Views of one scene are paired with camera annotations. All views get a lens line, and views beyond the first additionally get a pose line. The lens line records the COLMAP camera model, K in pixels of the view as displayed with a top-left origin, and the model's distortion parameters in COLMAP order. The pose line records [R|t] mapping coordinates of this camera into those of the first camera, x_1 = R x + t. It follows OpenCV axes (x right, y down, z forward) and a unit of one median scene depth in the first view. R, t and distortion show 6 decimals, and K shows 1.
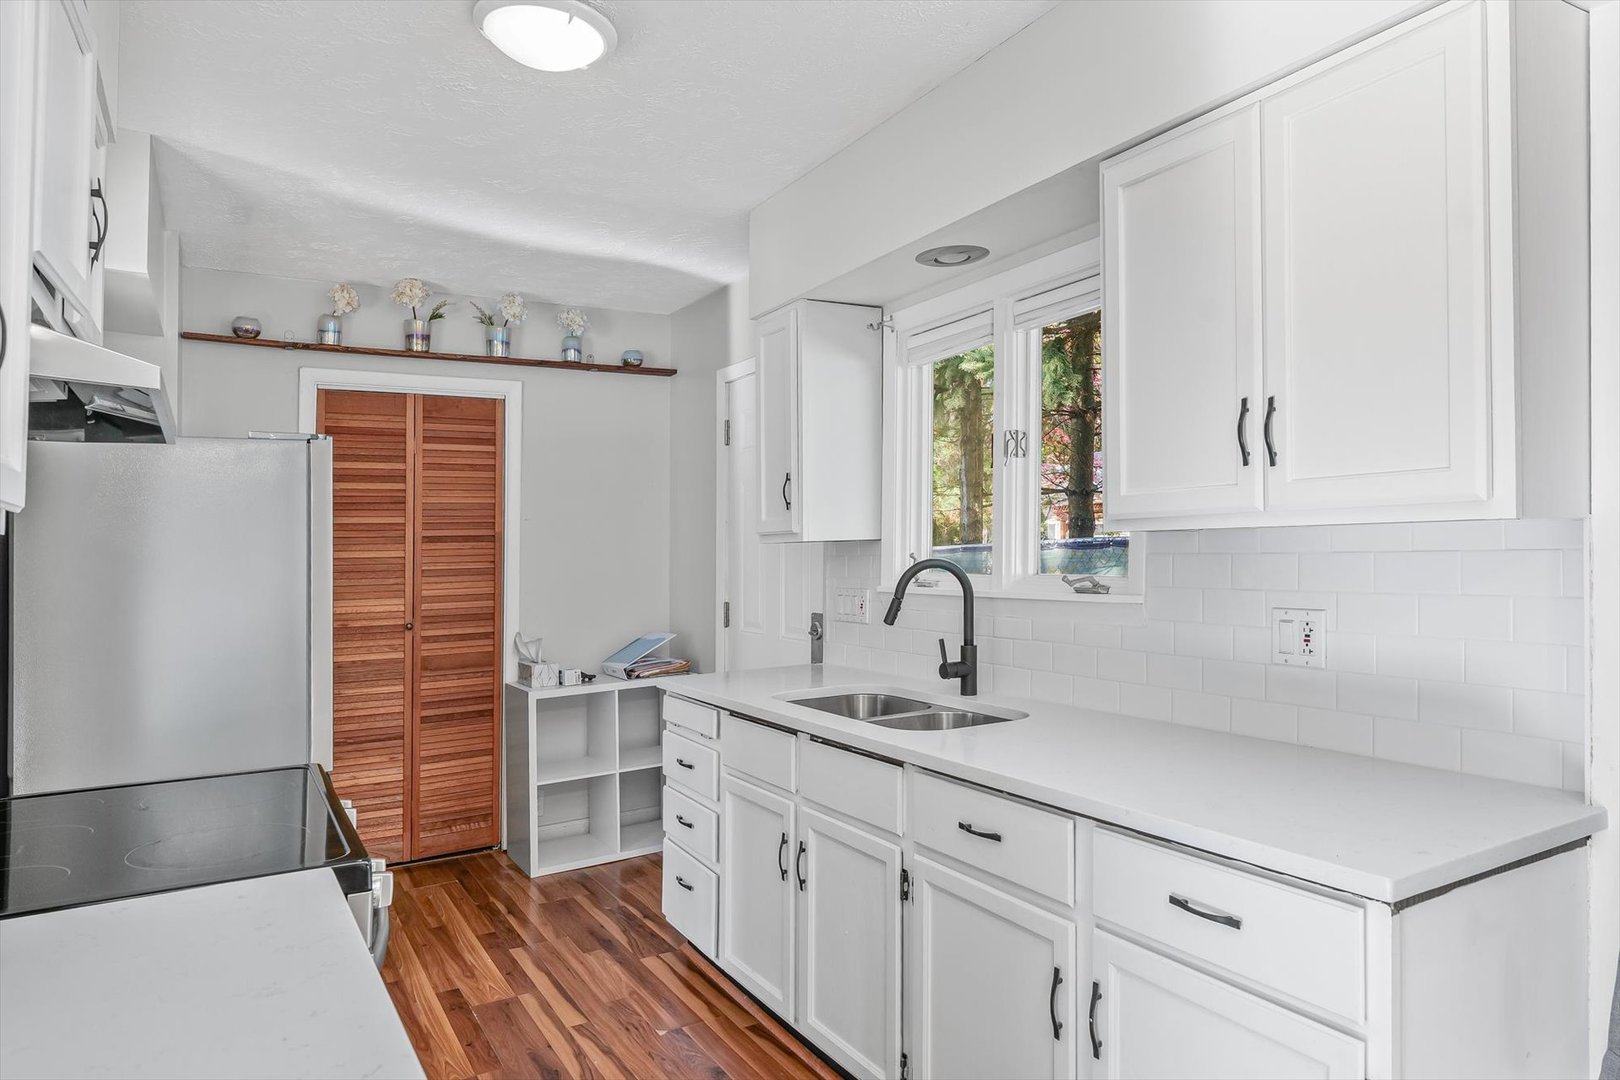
lens RADIAL K [[992.4, 0, 791.1], [0, 992.4, 558.3], [0, 0, 1]] dist [0.001825, 0.000637]
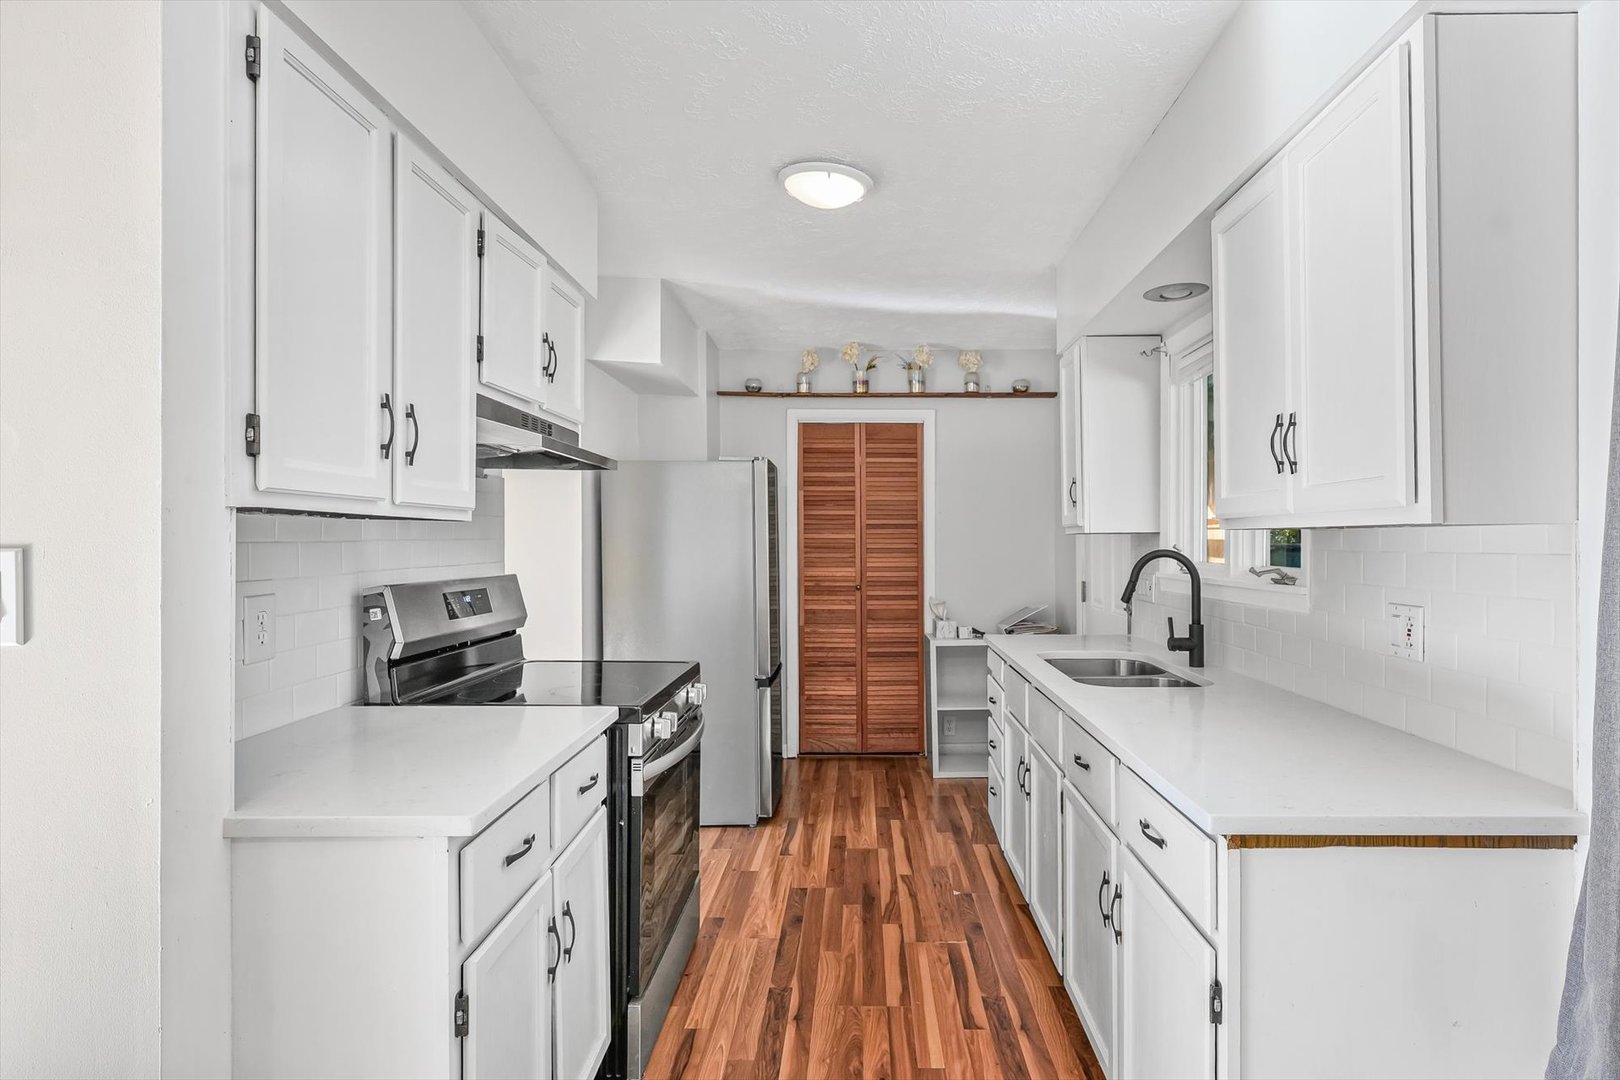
lens RADIAL K [[826.3, 0, 854.8], [0, 826.3, 570.6], [0, 0, 1]] dist [-0.000774, -0.003136]
pose [[0.867719, 0.041985, -0.495278, 0.272513], [-0.025711, 0.998884, 0.039630, -0.003262], [0.496389, -0.021653, 0.867830, -0.036310]]
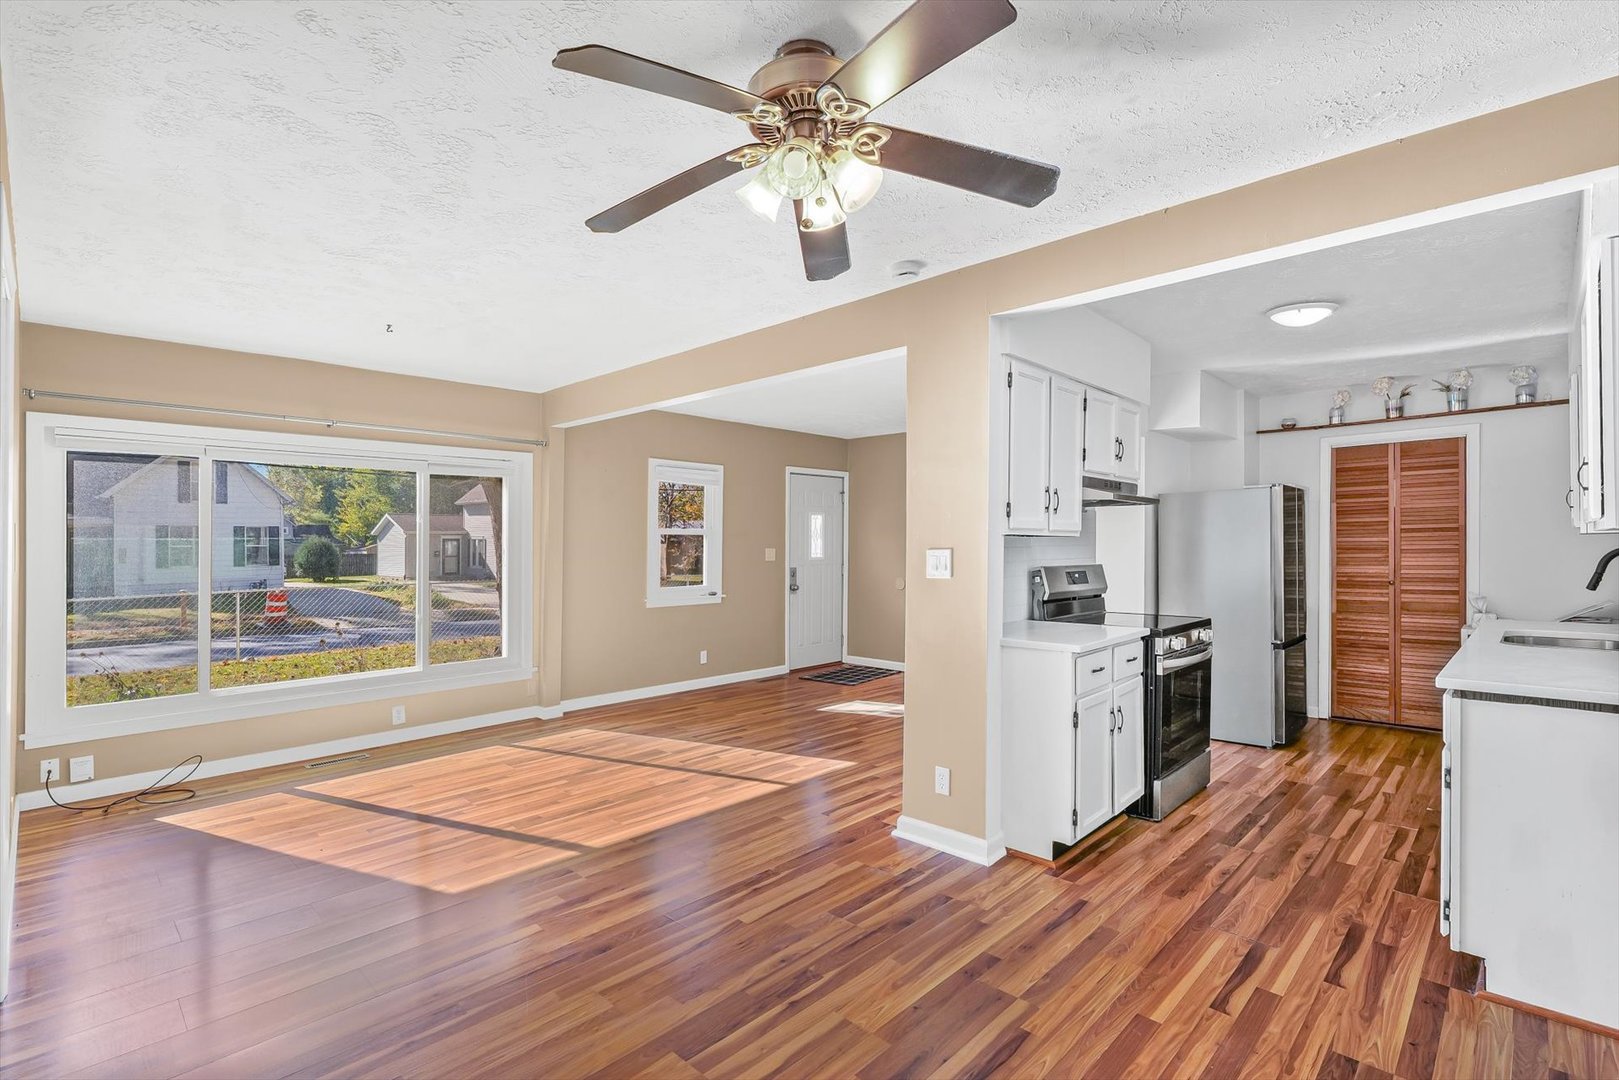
lens RADIAL K [[755.1, 0, 813.8], [0, 755.1, 564.3], [0, 0, 1]] dist [-0.007542, 0.005246]
pose [[0.283409, 0.036831, -0.958292, 0.740921], [-0.004314, 0.999301, 0.037131, -0.006909], [0.958989, -0.006389, 0.283370, -0.382237]]
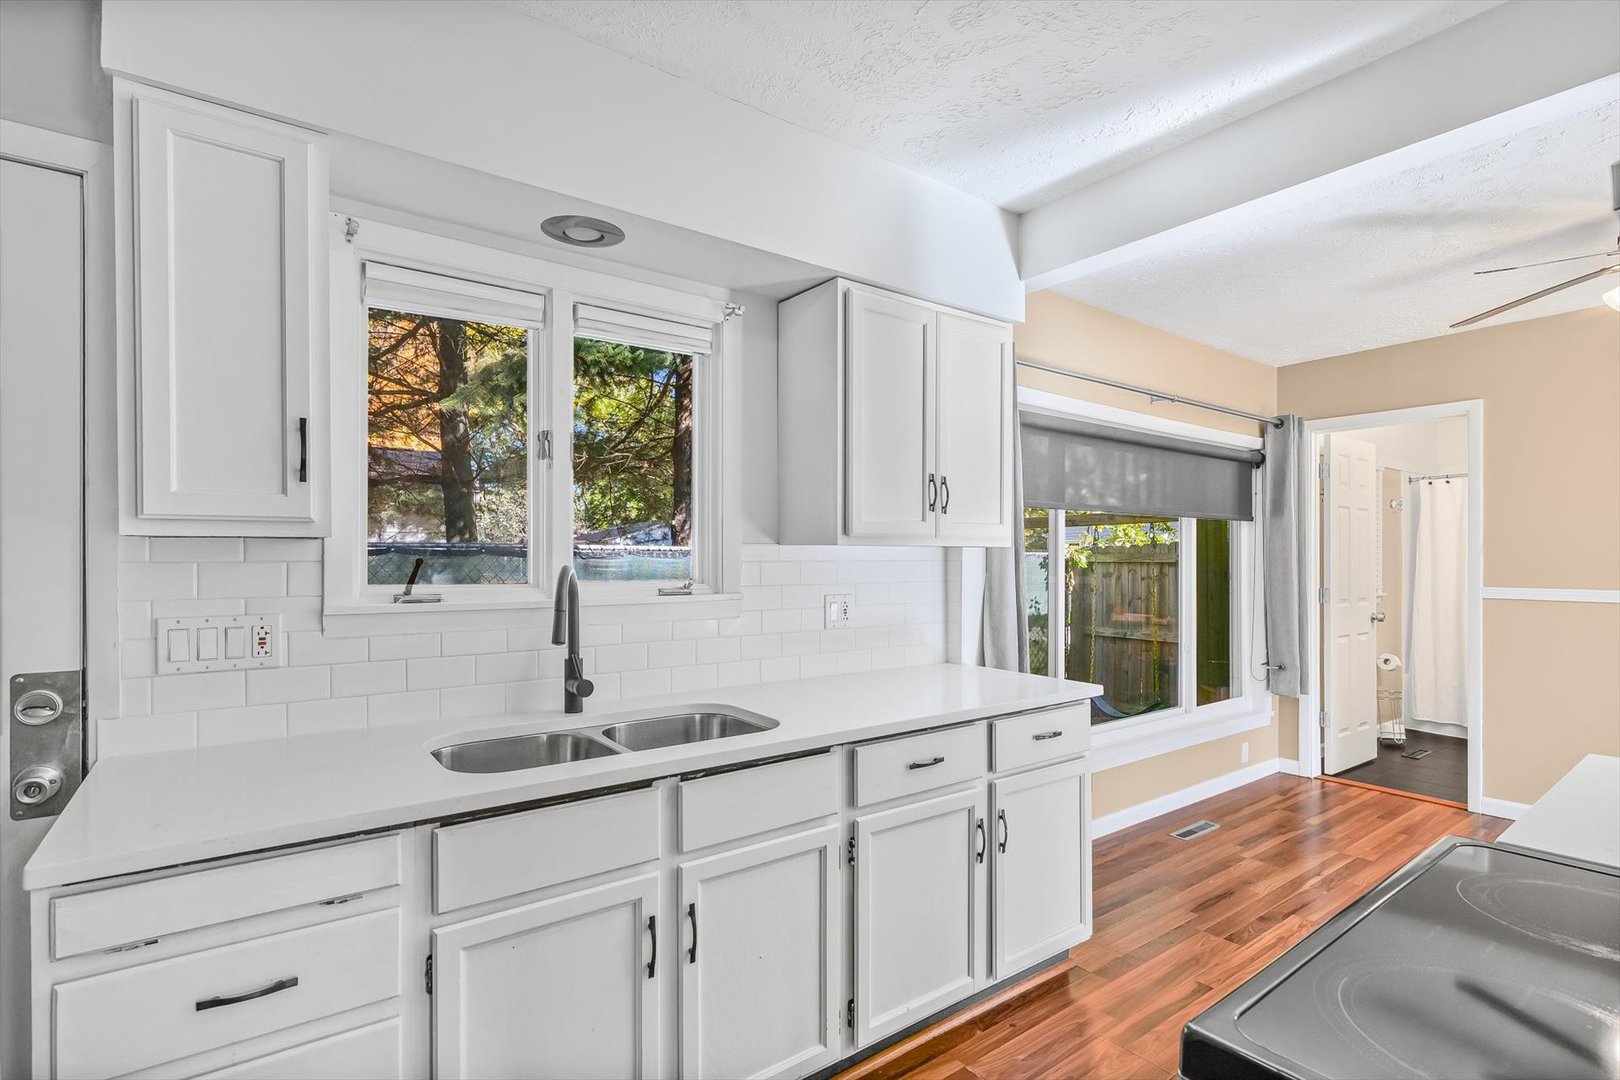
lens RADIAL K [[755.6, 0, 810.7], [0, 755.6, 566.7], [0, 0, 1]] dist [-0.007542, 0.005246]
pose [[-0.116122, -0.002856, 0.993231, -0.481972], [0.003354, 0.999989, 0.003267, 0.002645], [-0.993229, 0.003710, -0.116111, 0.757509]]
